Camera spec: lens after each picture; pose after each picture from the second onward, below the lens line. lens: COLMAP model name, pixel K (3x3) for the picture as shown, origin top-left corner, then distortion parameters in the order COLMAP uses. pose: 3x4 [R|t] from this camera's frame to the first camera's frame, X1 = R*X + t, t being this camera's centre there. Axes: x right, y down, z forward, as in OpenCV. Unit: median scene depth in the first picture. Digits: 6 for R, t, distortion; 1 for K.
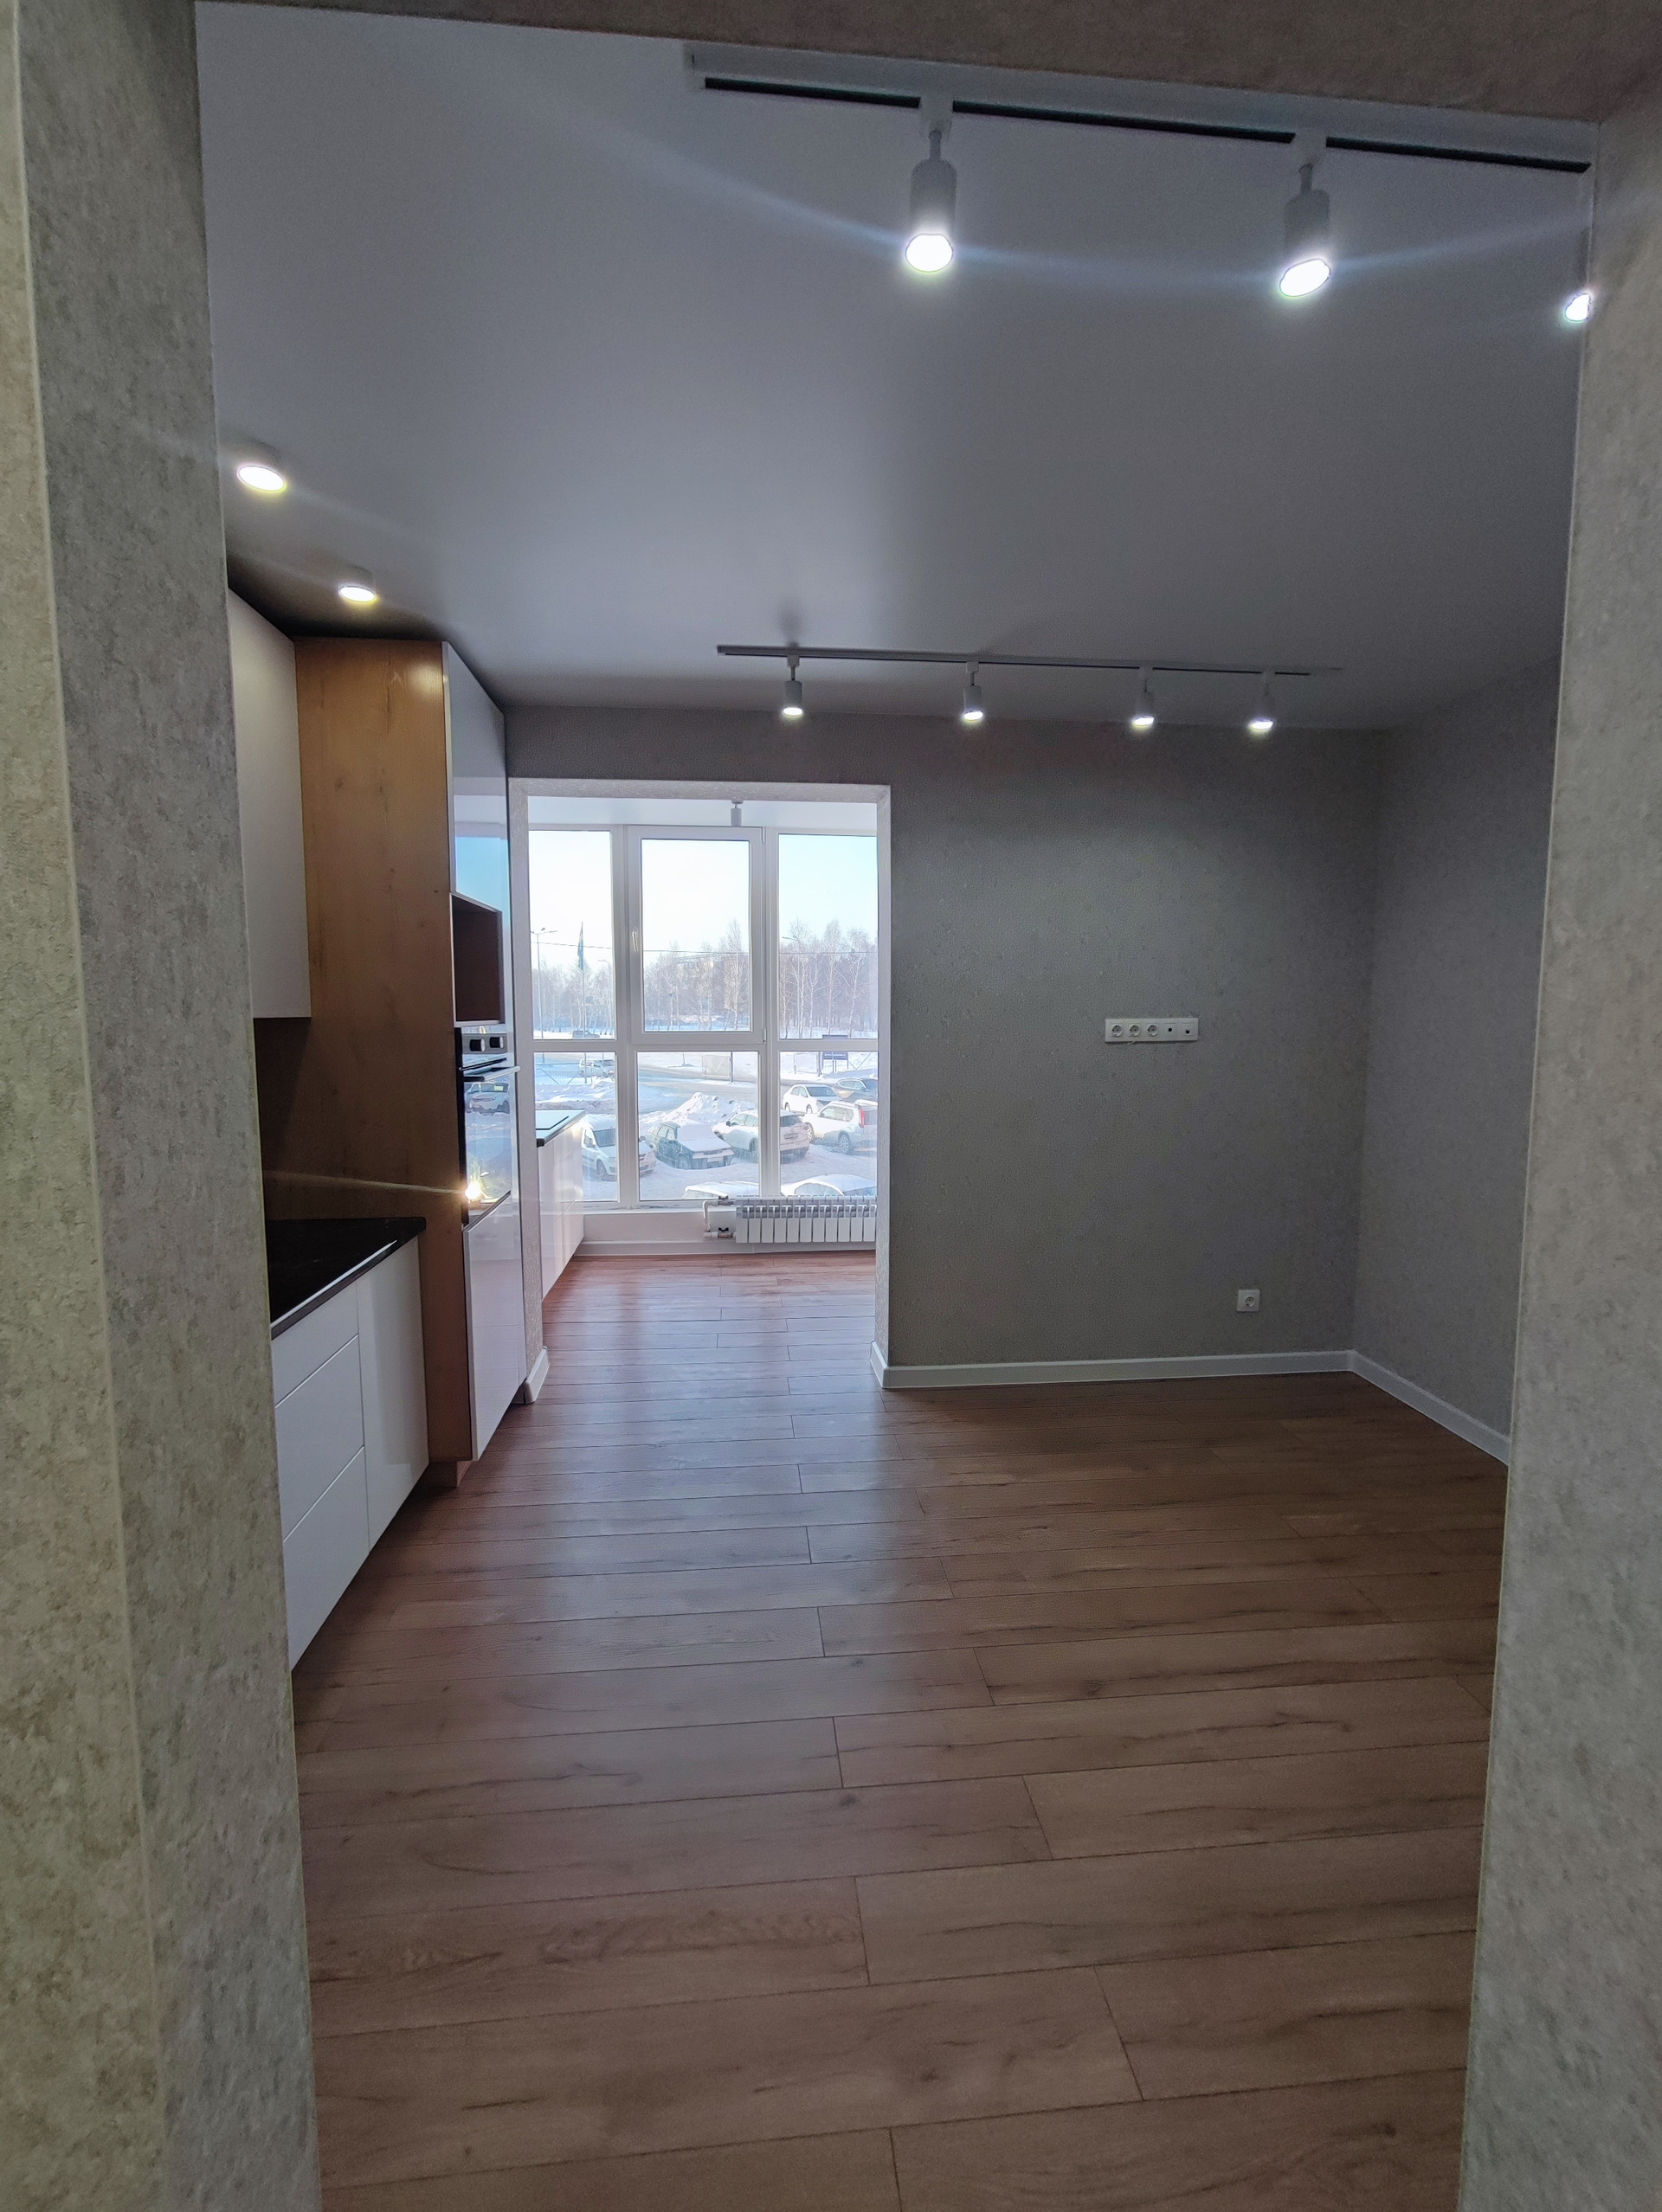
lens RADIAL K [[990.9, 0, 823.8], [0, 990.9, 1110.0], [0, 0, 1]] dist [-0.001443, 0.000361]
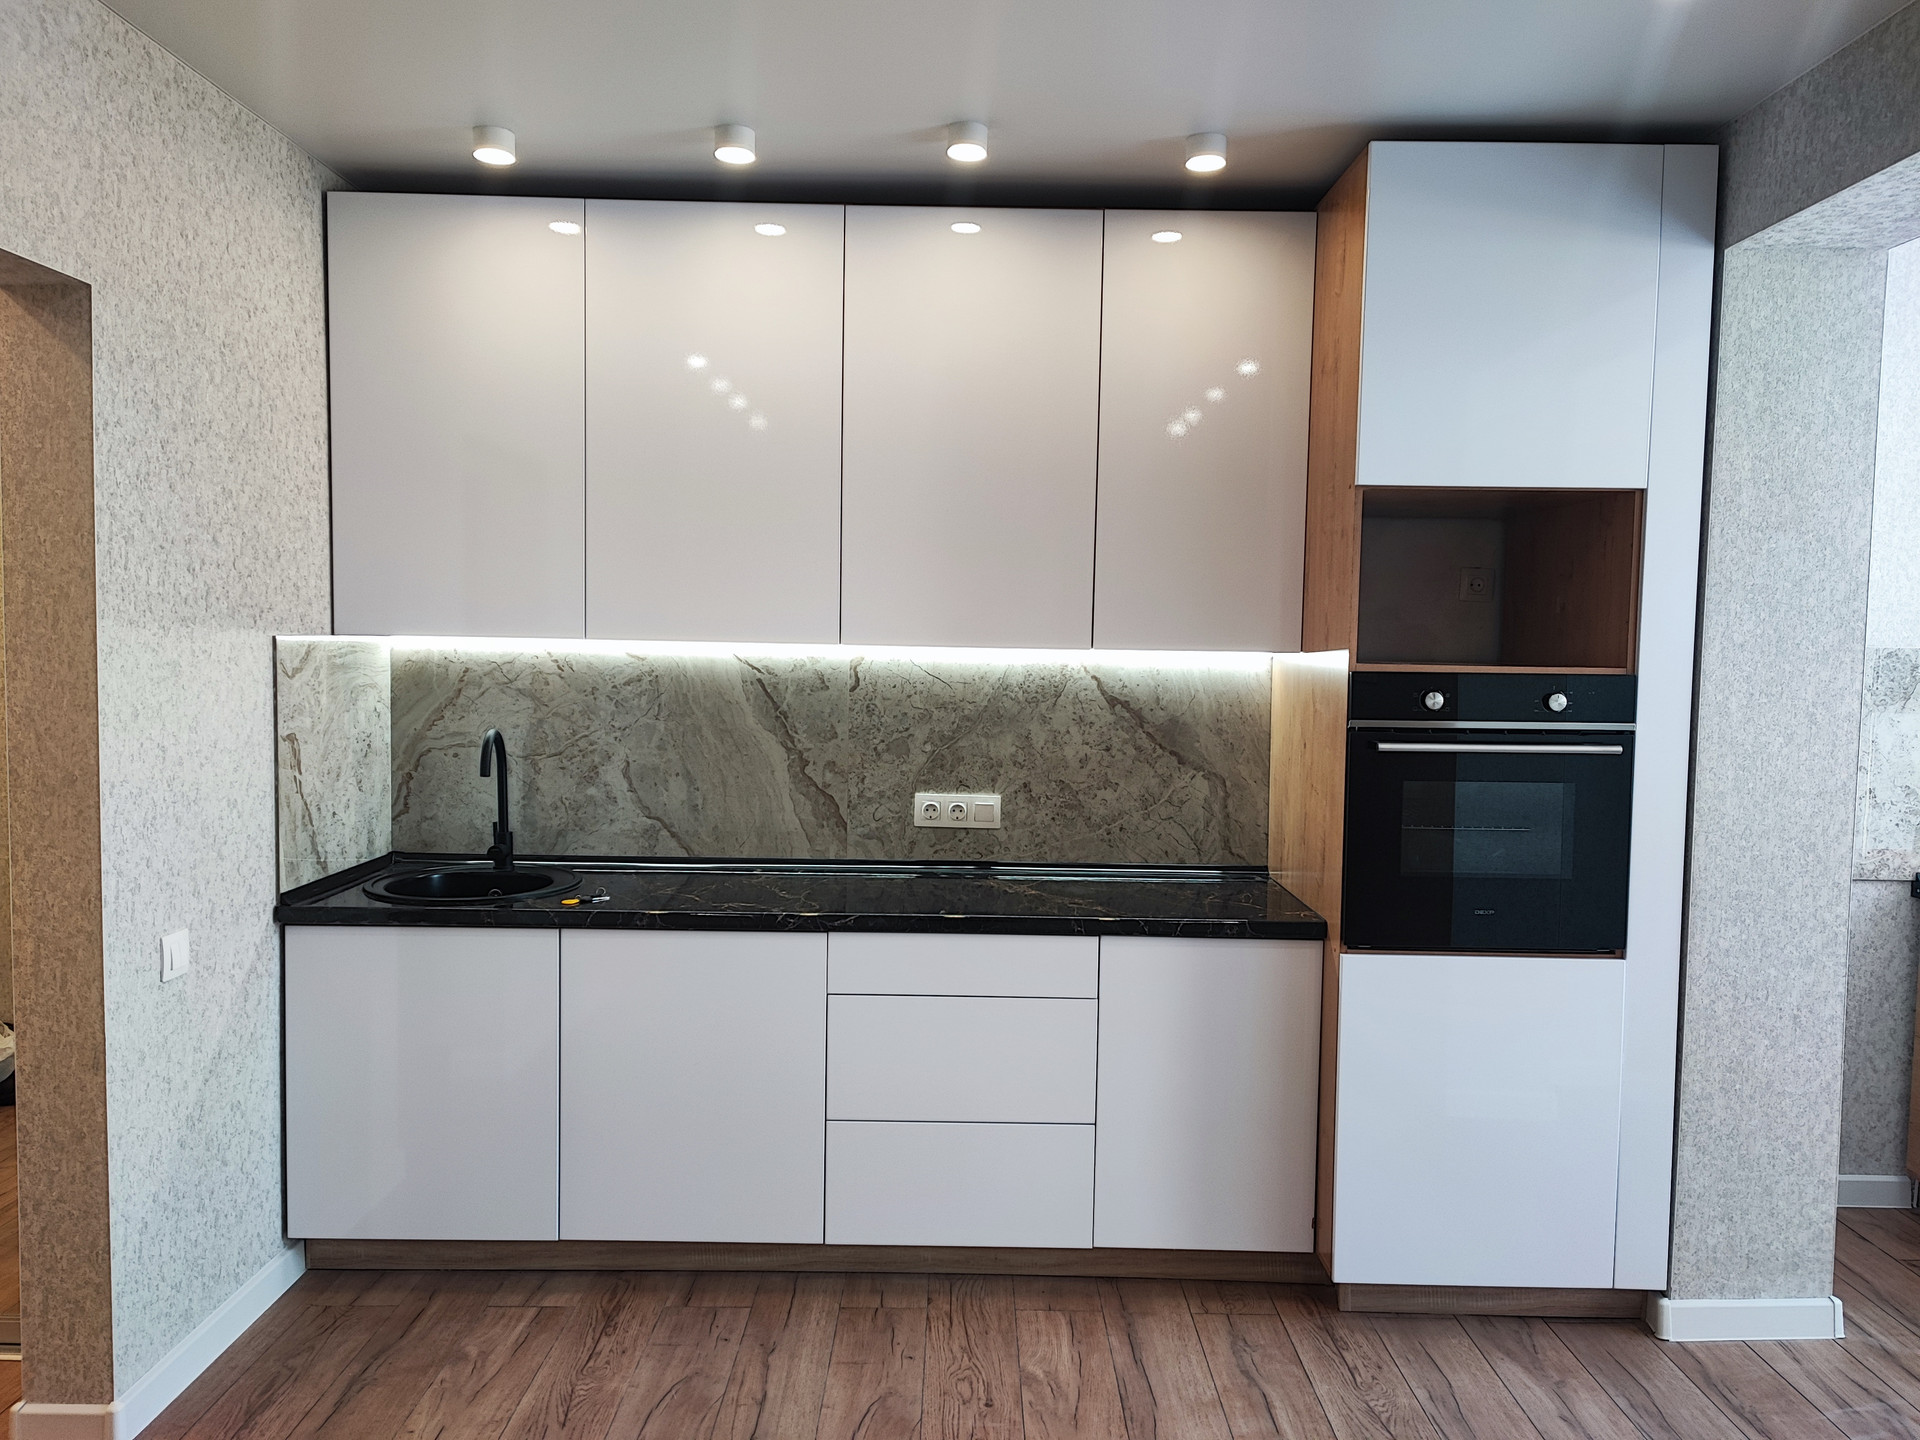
lens RADIAL K [[1350.1, 0, 962.0], [0, 1350.1, 730.0], [0, 0, 1]] dist [0.087395, -0.095680]
pose [[-0.095634, 0.066221, -0.993211, 0.536238], [-0.115258, 0.990337, 0.077128, -0.070024], [0.988721, 0.121851, -0.087078, 0.669809]]
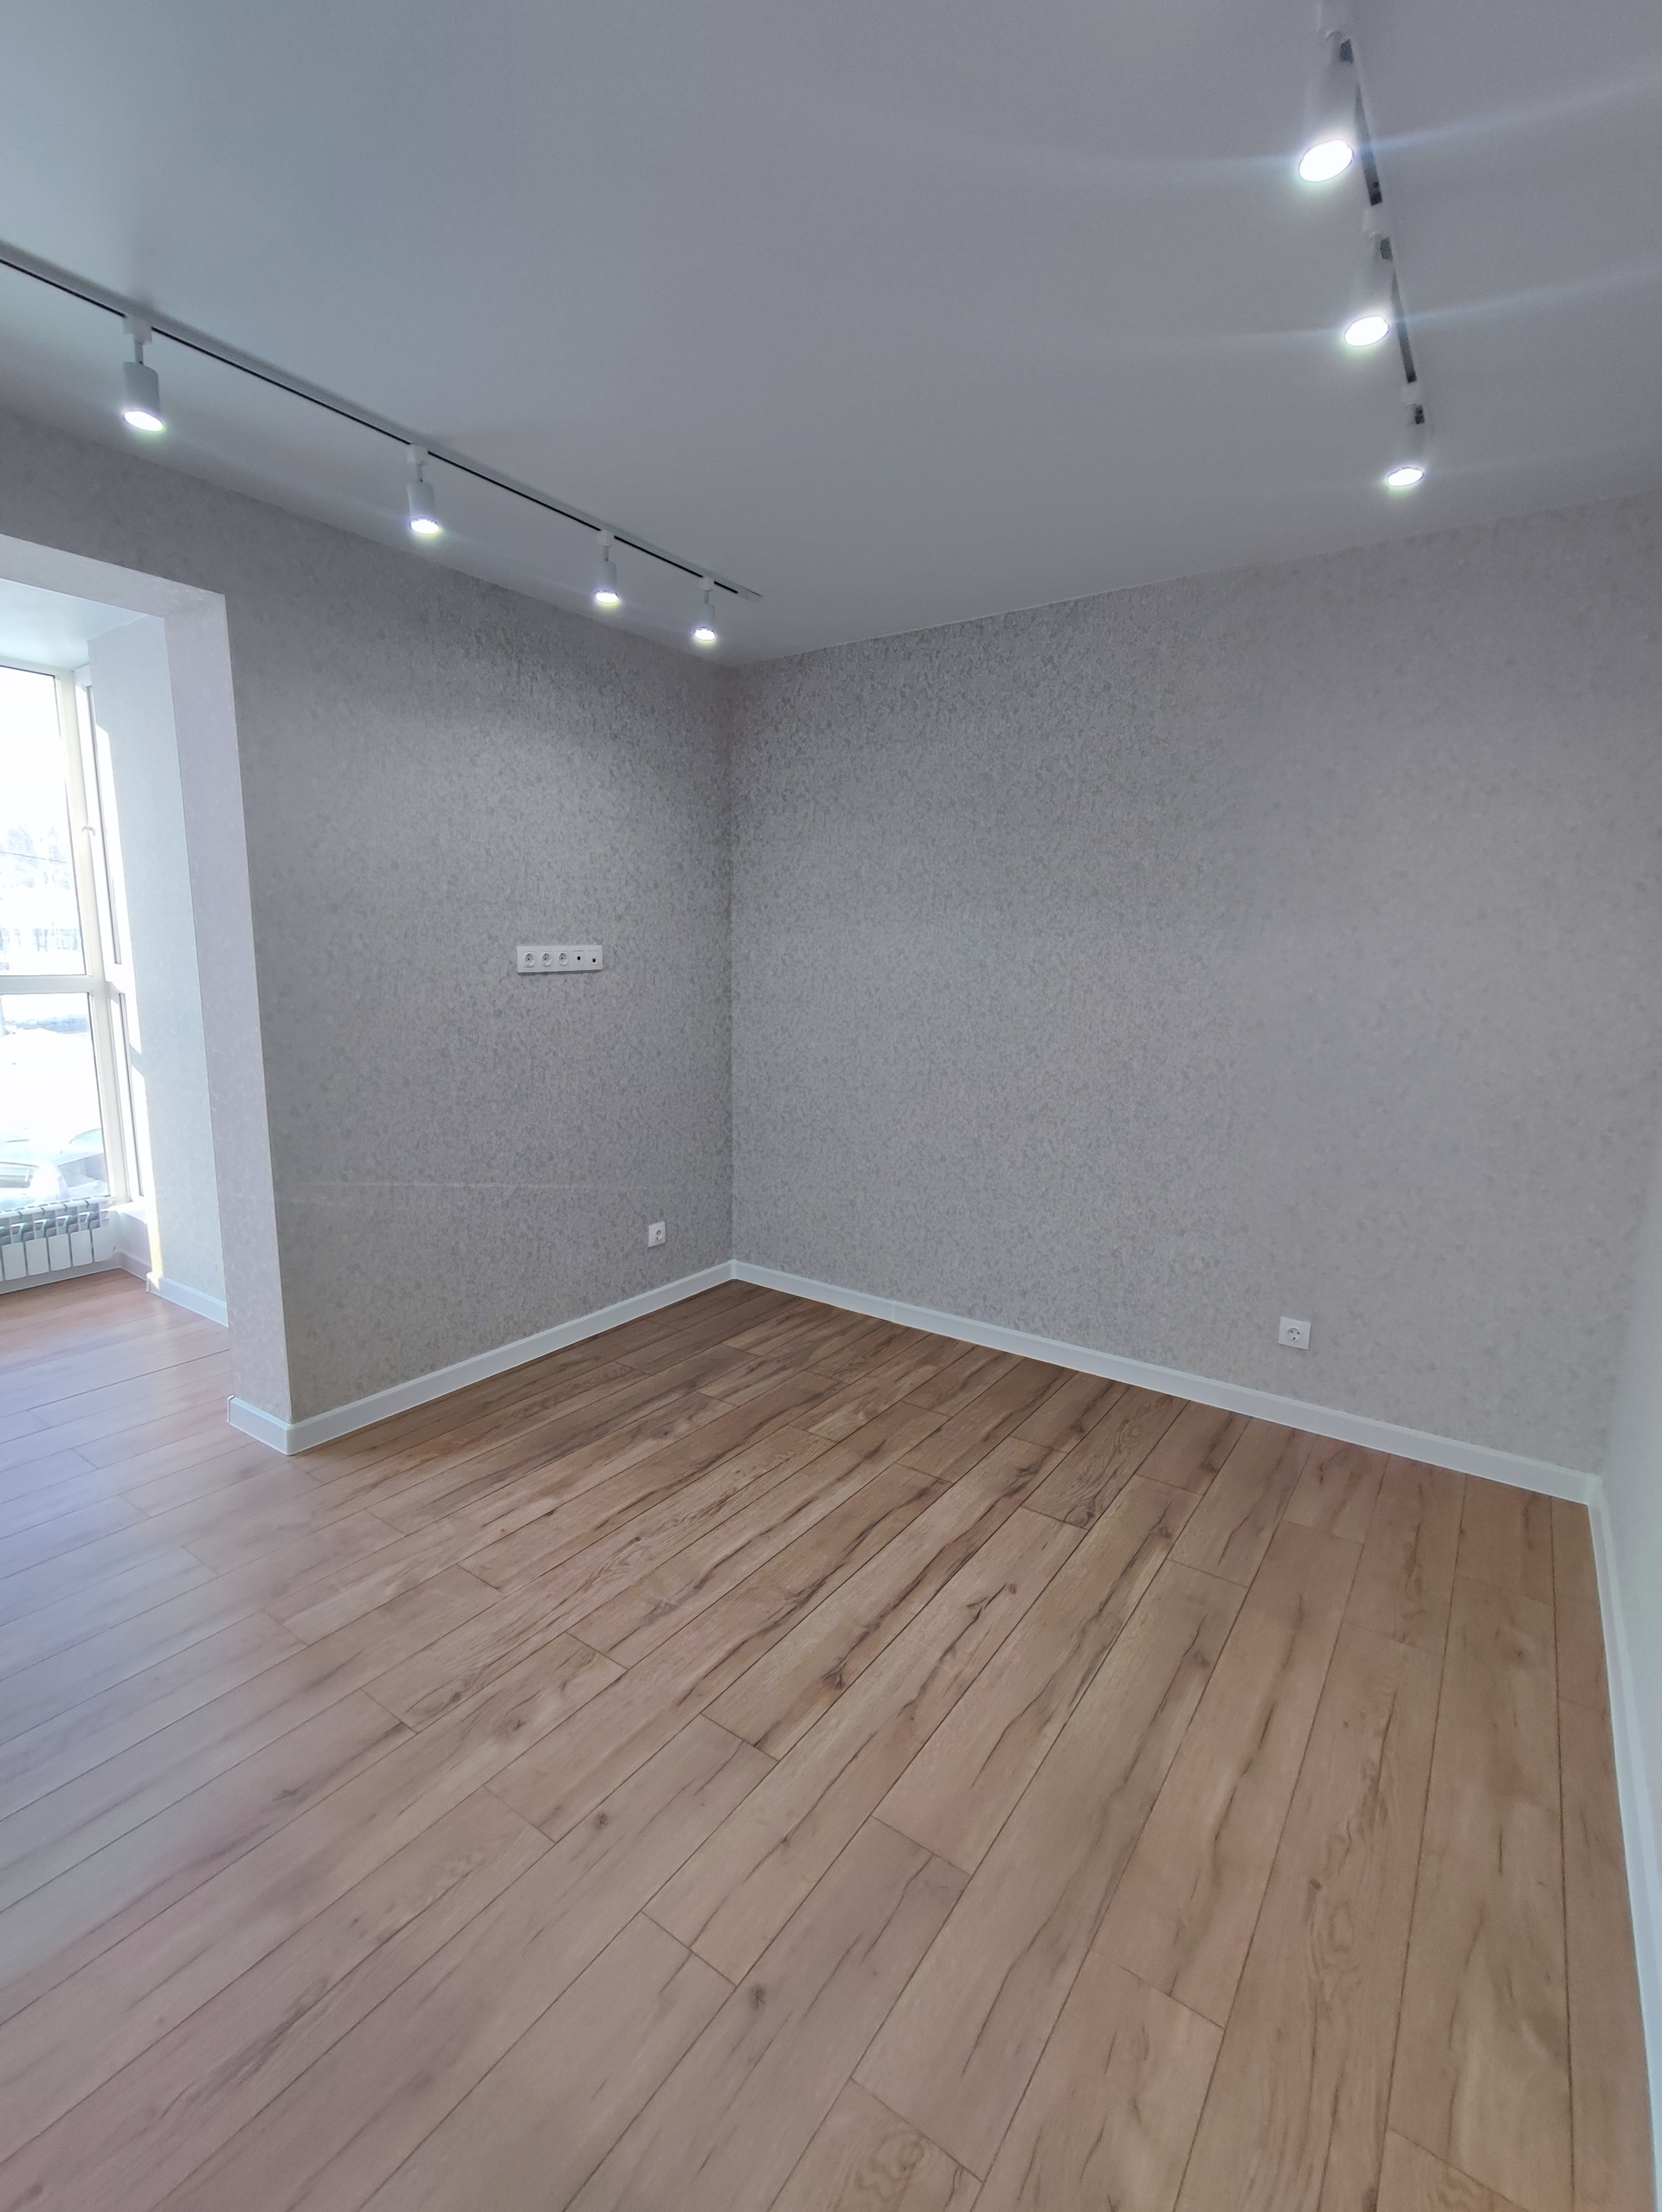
lens RADIAL K [[1000.6, 0, 824.0], [0, 1000.6, 1104.8], [0, 0, 1]] dist [-0.003685, 0.000659]
pose [[0.648610, -0.111275, 0.752943, -0.229376], [0.063751, 0.993722, 0.091942, -0.019146], [-0.758447, -0.011634, 0.651631, 0.253388]]
